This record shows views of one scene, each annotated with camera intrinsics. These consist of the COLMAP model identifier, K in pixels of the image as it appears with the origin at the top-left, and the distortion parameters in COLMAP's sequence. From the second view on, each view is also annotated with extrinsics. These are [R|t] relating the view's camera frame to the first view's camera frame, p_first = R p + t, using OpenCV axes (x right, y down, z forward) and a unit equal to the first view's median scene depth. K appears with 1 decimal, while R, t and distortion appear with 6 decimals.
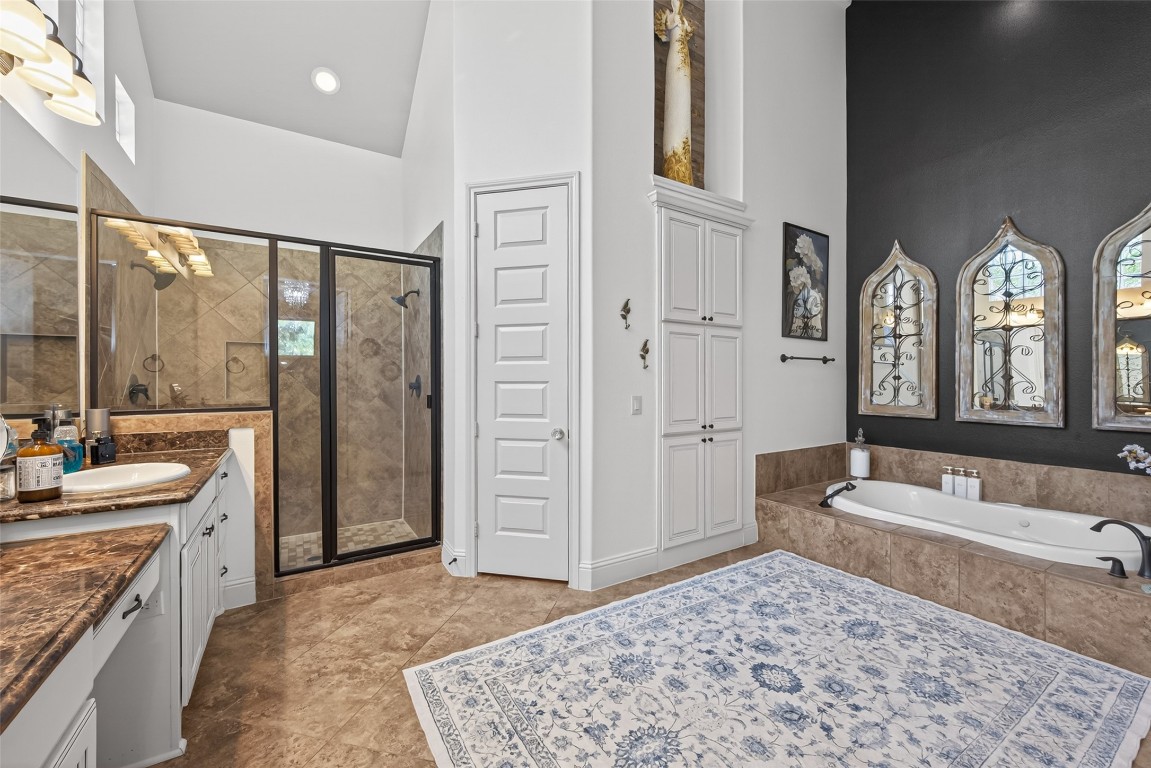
lens RADIAL K [[450.1, 0, 575.5], [0, 450.1, 384.0], [0, 0, 1]] dist [0.001817, 0.000172]
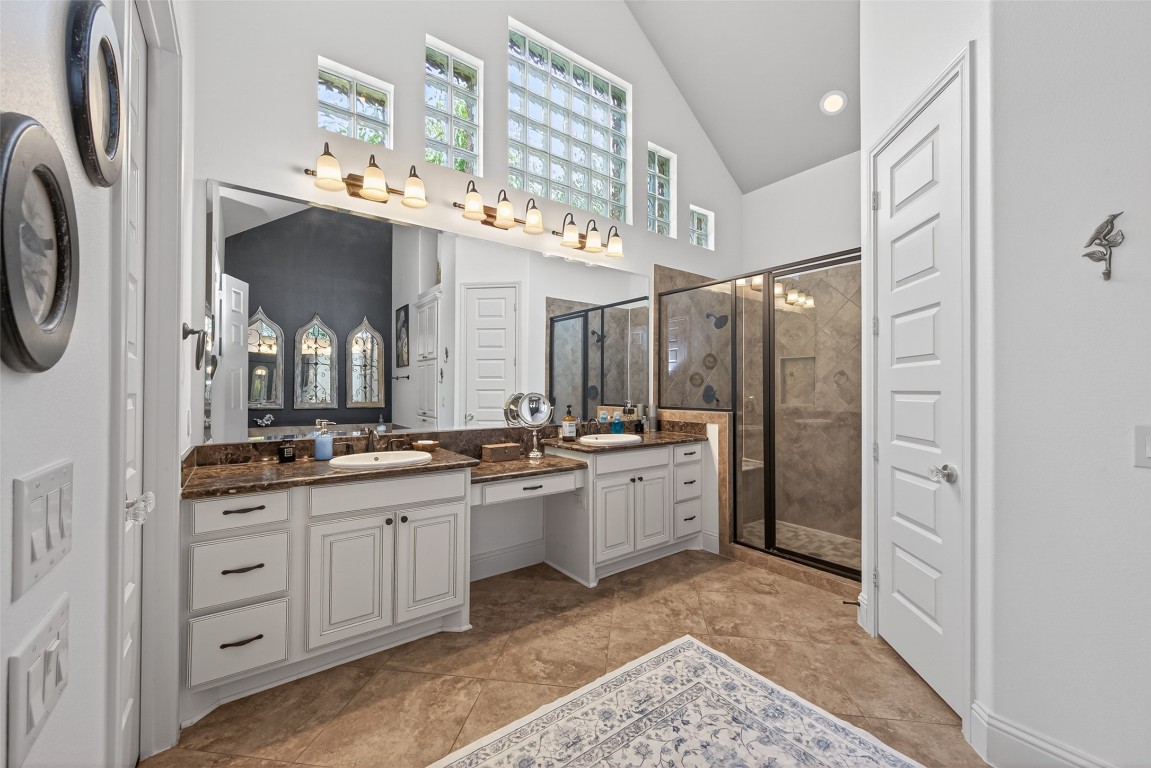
lens RADIAL K [[441.7, 0, 580.4], [0, 441.7, 383.1], [0, 0, 1]] dist [-0.000182, -0.000216]
pose [[0.100630, -0.010870, -0.994865, 0.595195], [-0.011427, 0.999862, -0.012081, -0.004480], [0.994858, 0.012584, 0.100492, 0.475795]]
